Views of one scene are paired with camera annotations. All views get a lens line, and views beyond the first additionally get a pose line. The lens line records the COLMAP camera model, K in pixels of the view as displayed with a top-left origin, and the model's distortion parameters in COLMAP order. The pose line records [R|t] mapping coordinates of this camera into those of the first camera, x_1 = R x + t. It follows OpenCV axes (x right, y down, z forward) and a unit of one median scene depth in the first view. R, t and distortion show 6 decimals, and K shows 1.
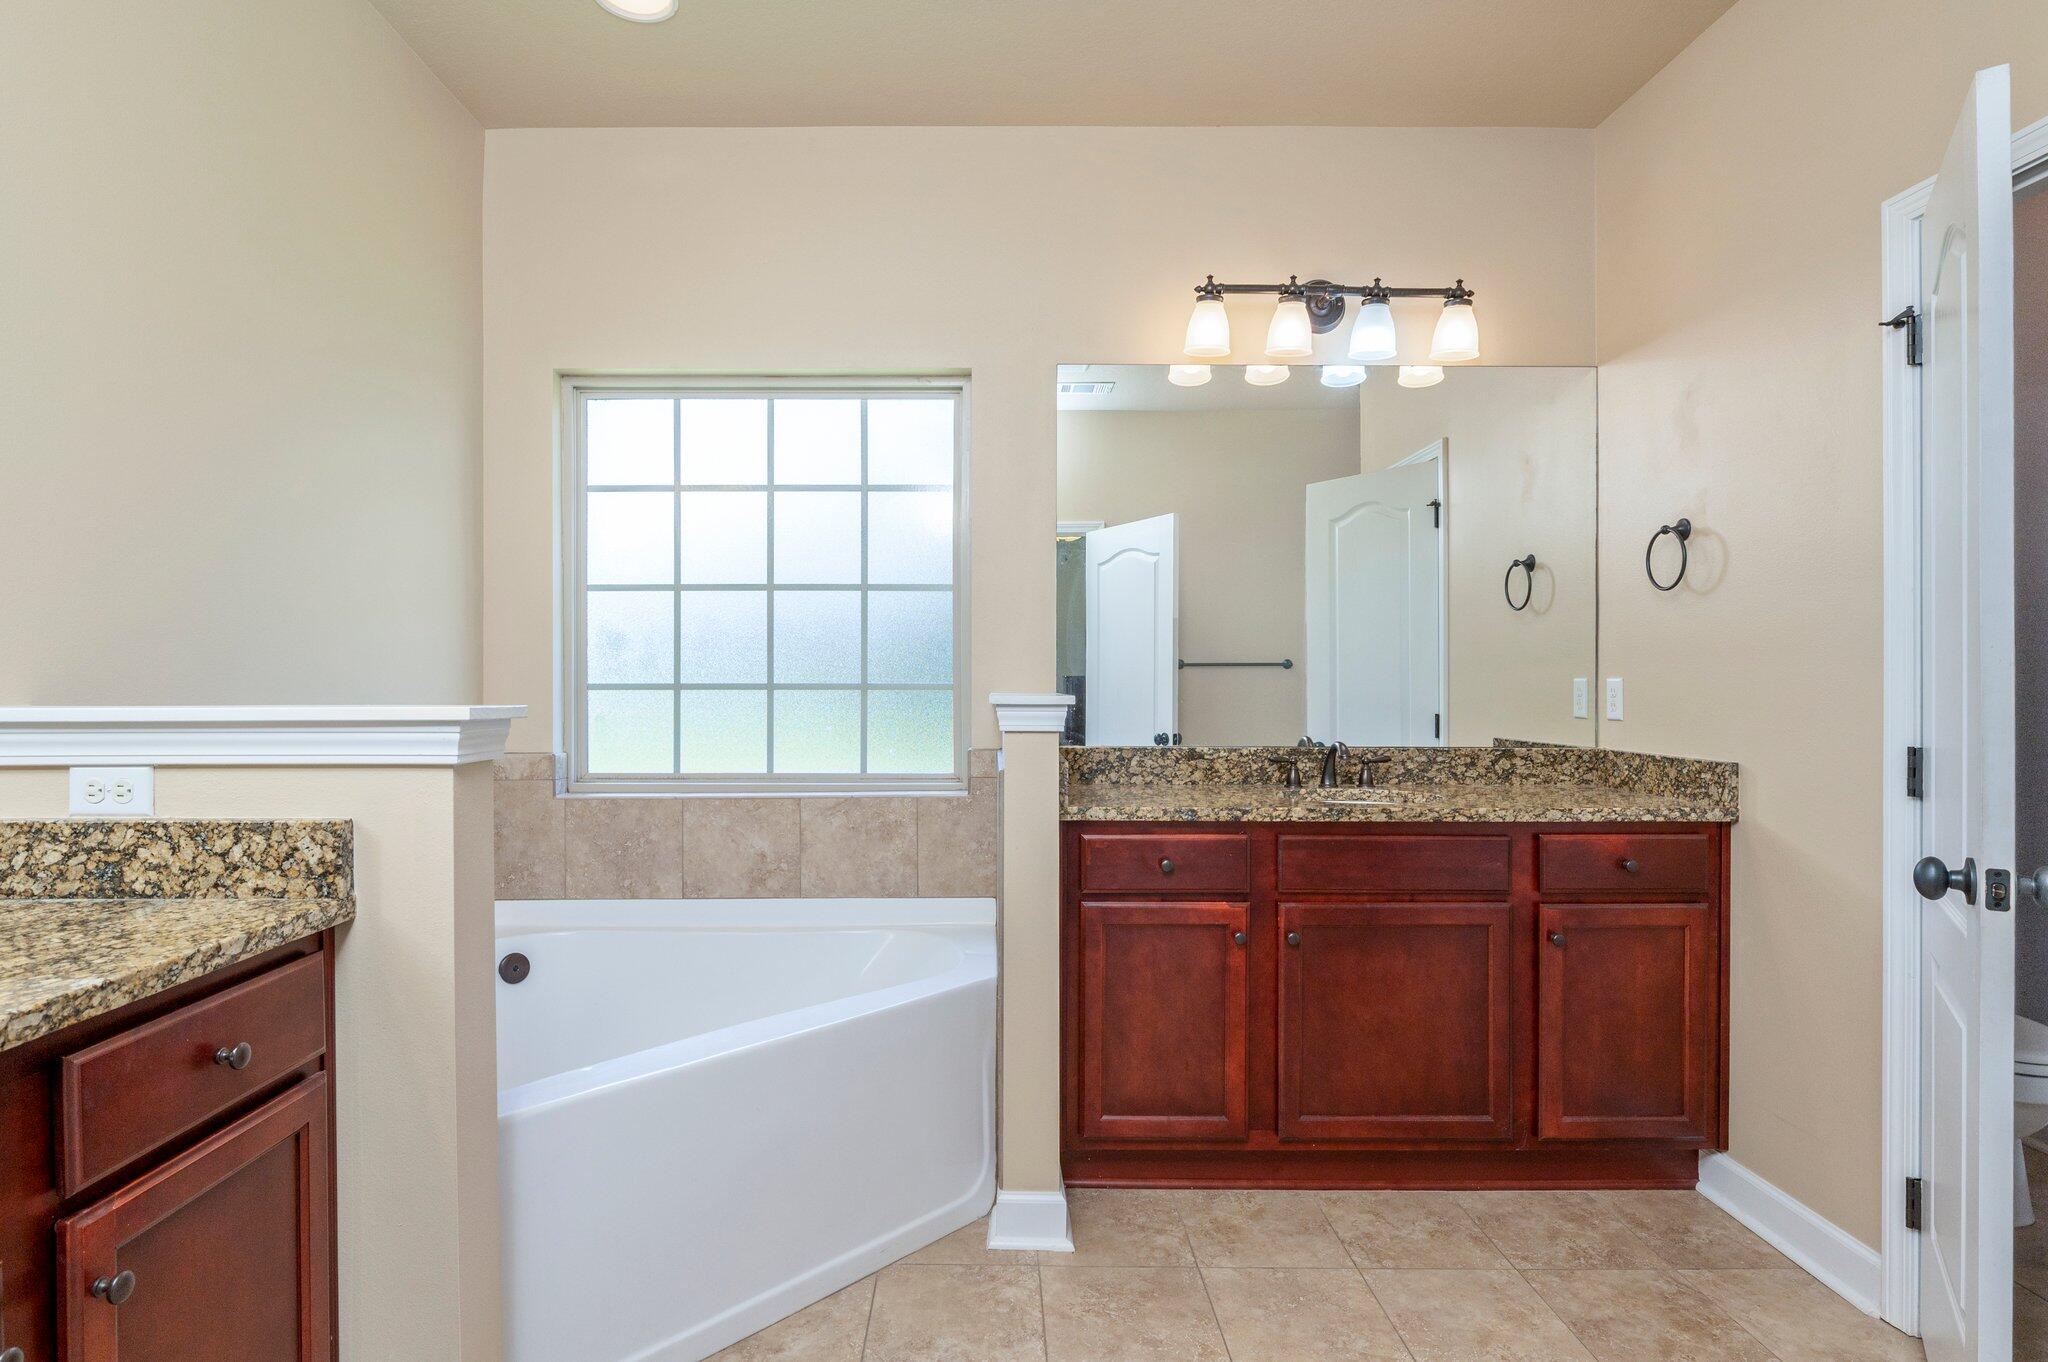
lens RADIAL K [[1113.7, 0, 983.9], [0, 1113.7, 684.9], [0, 0, 1]] dist [-0.001815, 0.000443]
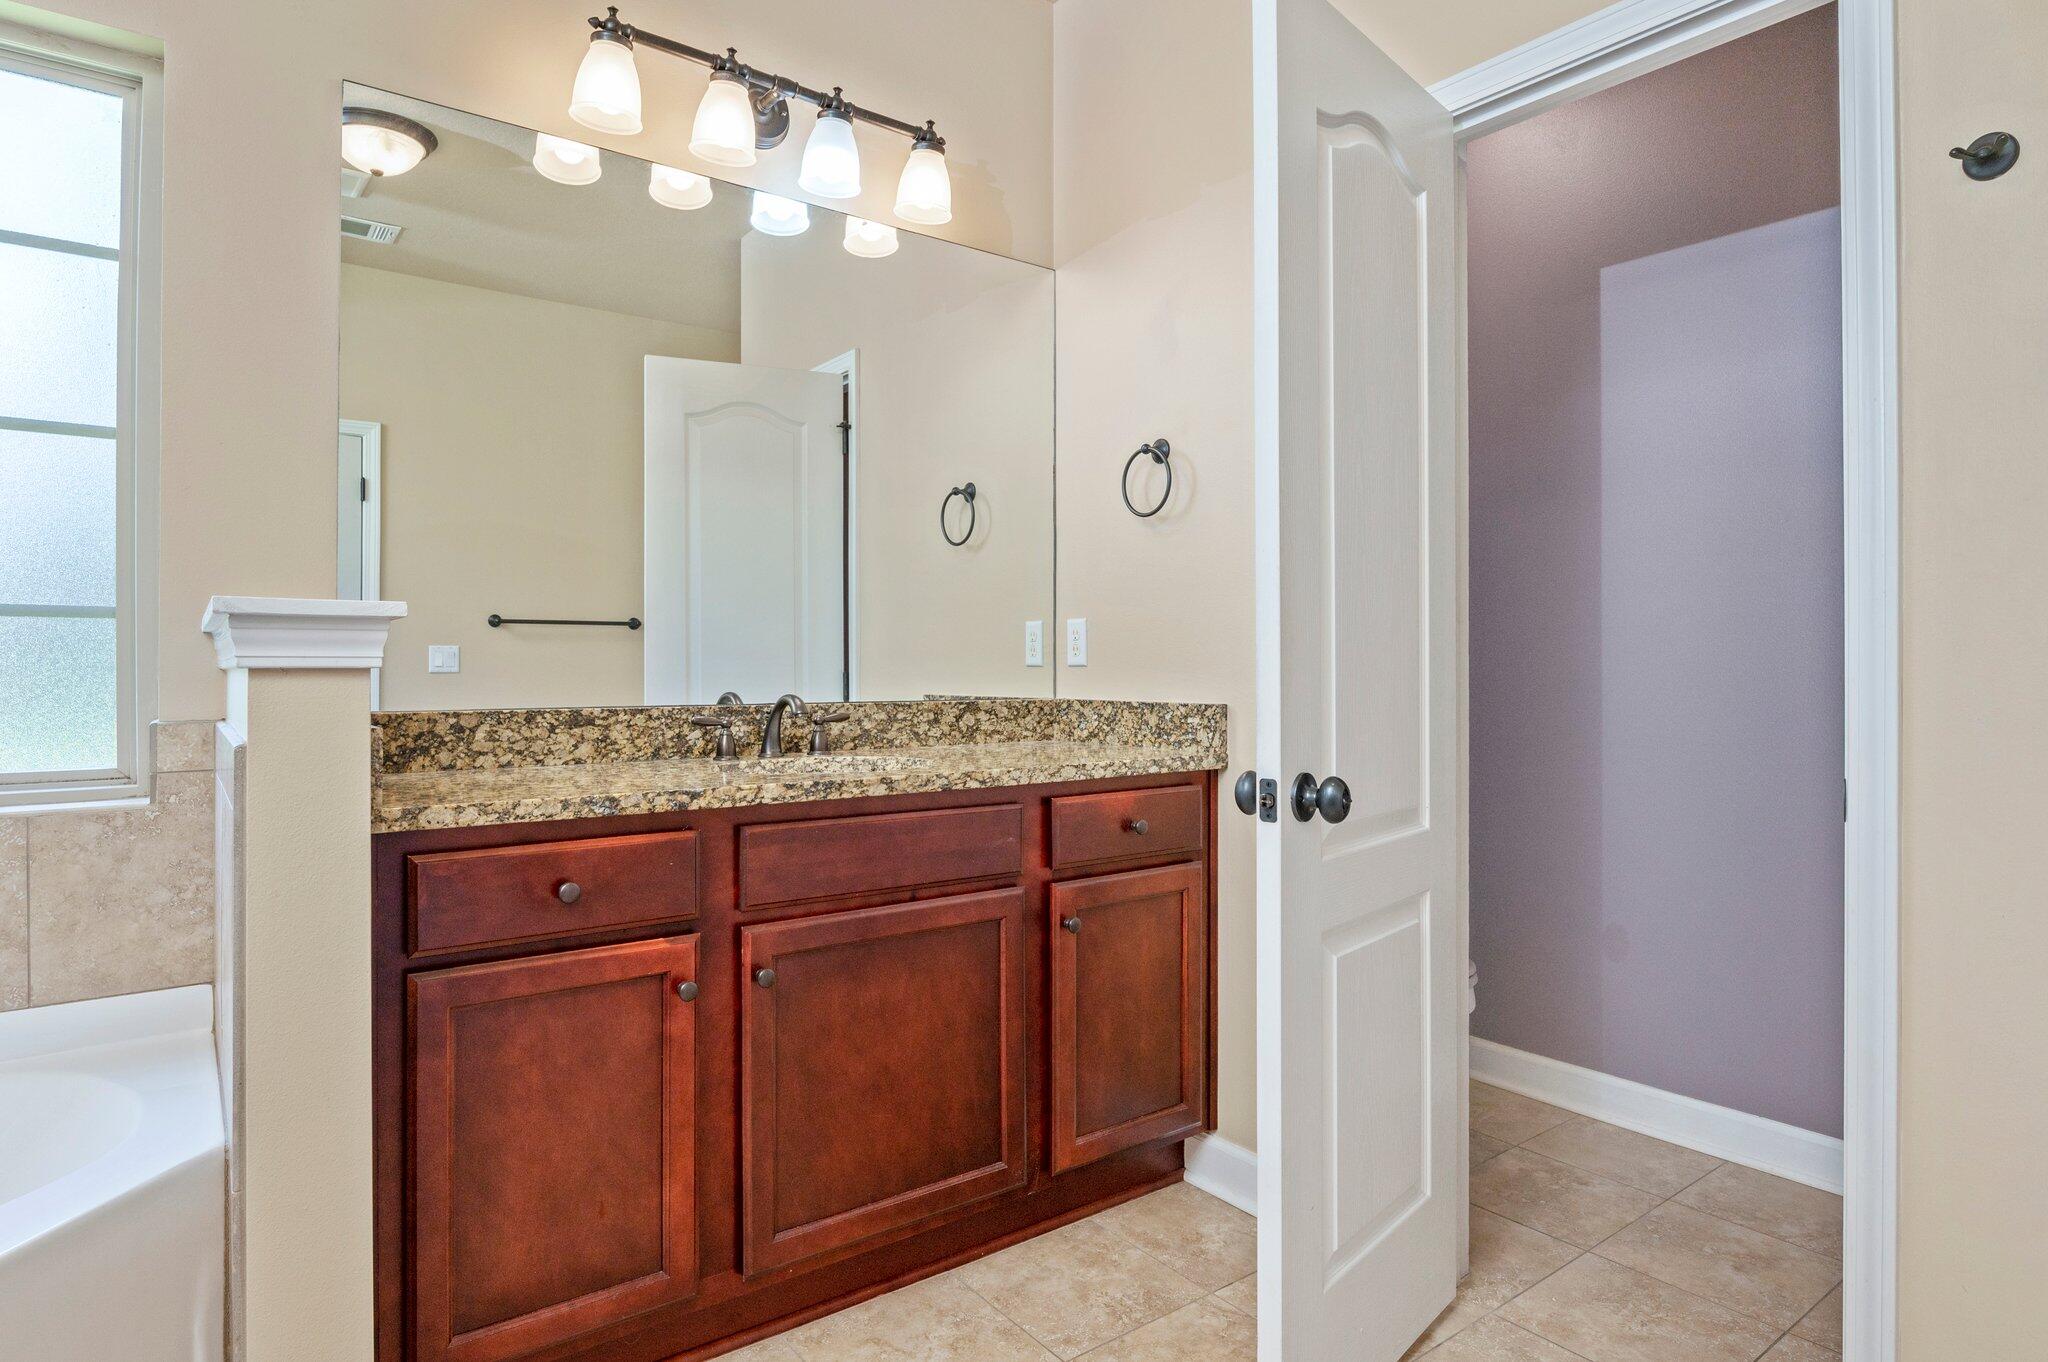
lens RADIAL K [[1104.6, 0, 1029.8], [0, 1104.6, 667.5], [0, 0, 1]] dist [-0.008788, -0.001296]
pose [[0.781994, 0.003208, 0.623278, -0.013228], [0.002703, 0.999960, -0.008538, 0.038826], [-0.623280, 0.008361, 0.781954, 0.320362]]
